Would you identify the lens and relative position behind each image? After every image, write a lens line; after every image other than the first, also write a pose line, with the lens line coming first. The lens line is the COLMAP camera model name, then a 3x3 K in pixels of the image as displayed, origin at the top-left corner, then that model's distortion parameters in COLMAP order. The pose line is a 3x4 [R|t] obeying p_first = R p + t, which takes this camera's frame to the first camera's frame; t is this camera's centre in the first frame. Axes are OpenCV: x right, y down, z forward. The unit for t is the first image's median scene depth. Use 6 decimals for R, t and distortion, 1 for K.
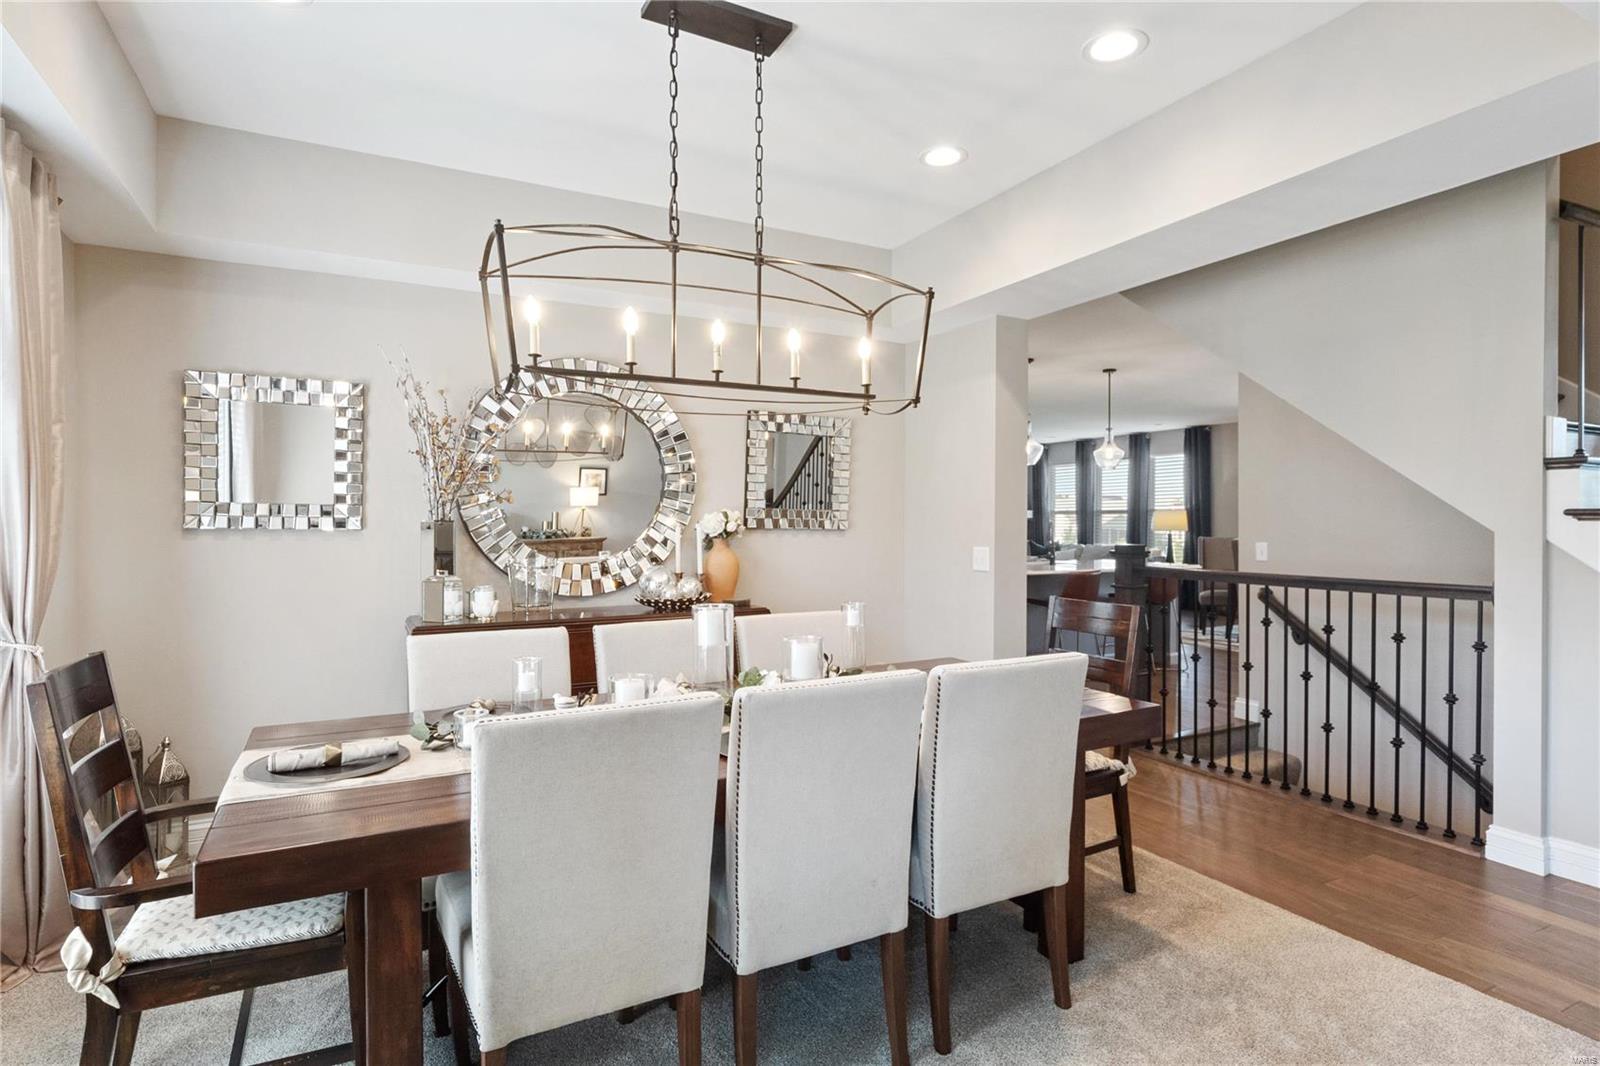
lens RADIAL K [[815.7, 0, 797.7], [0, 815.7, 522.9], [0, 0, 1]] dist [-0.000286, 0.000786]
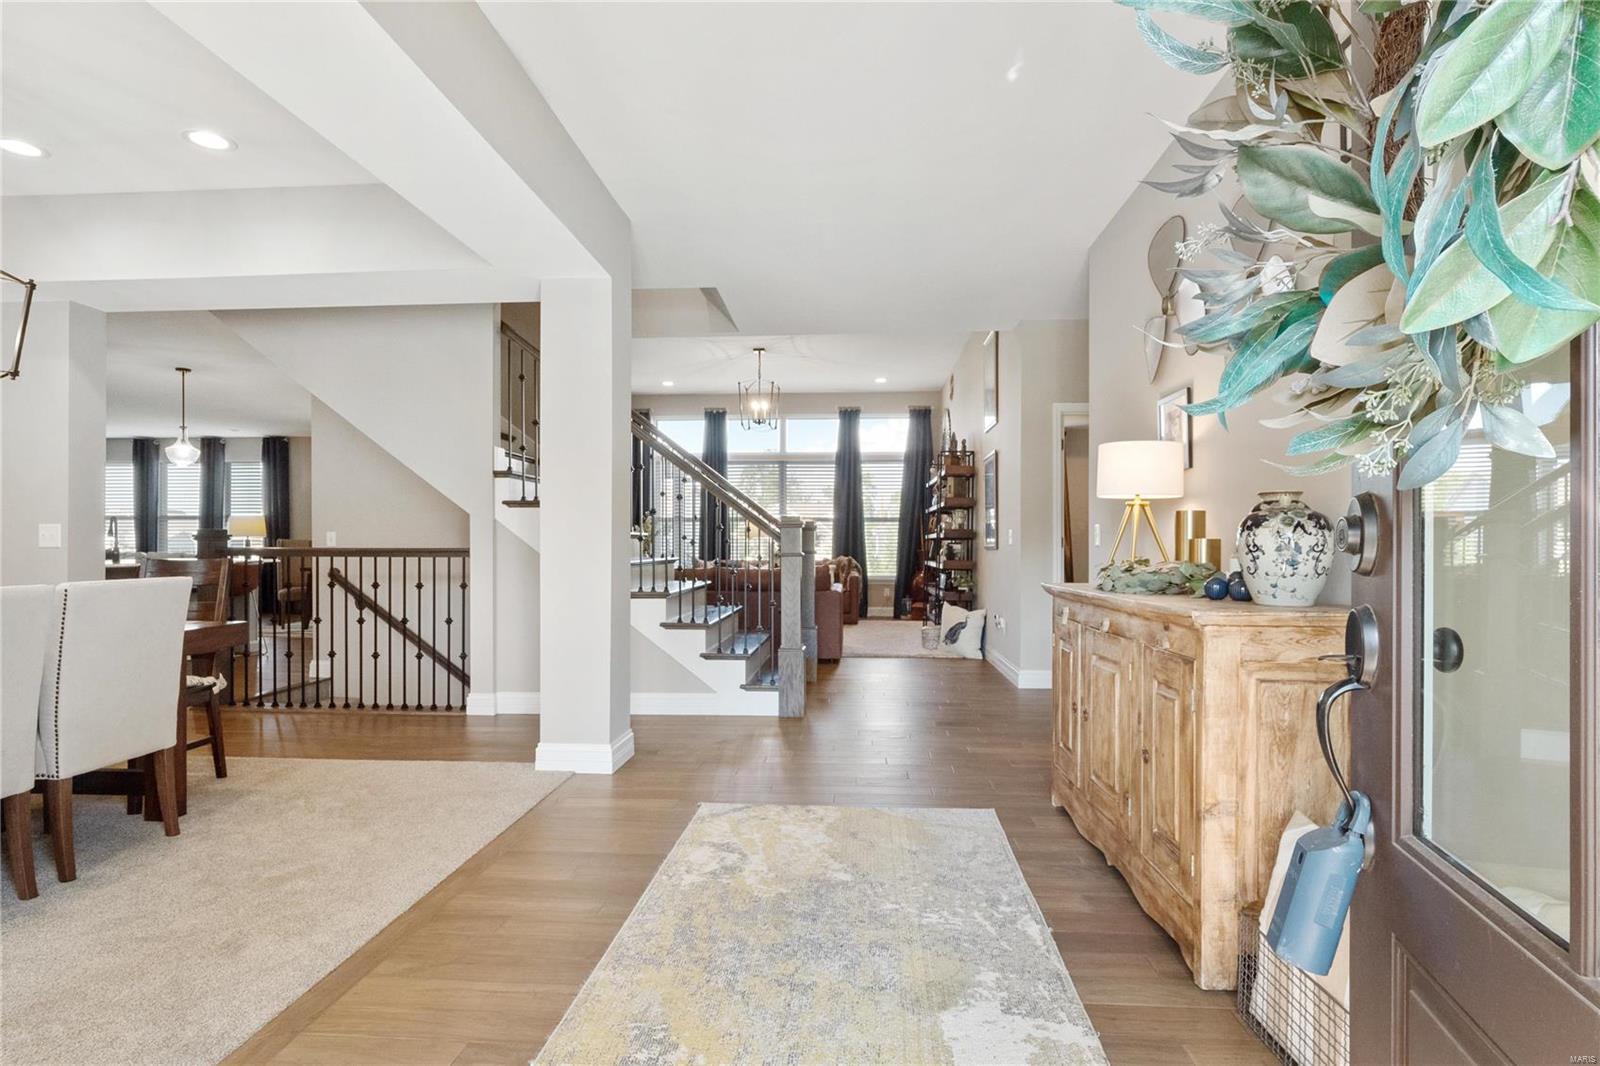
lens RADIAL K [[822.1, 0, 804.6], [0, 822.1, 541.0], [0, 0, 1]] dist [-0.001979, 0.000989]
pose [[0.516847, -0.001208, 0.856077, -0.178282], [0.007995, 0.999962, -0.003415, 0.065143], [-0.856040, 0.008610, 0.516838, -0.363829]]
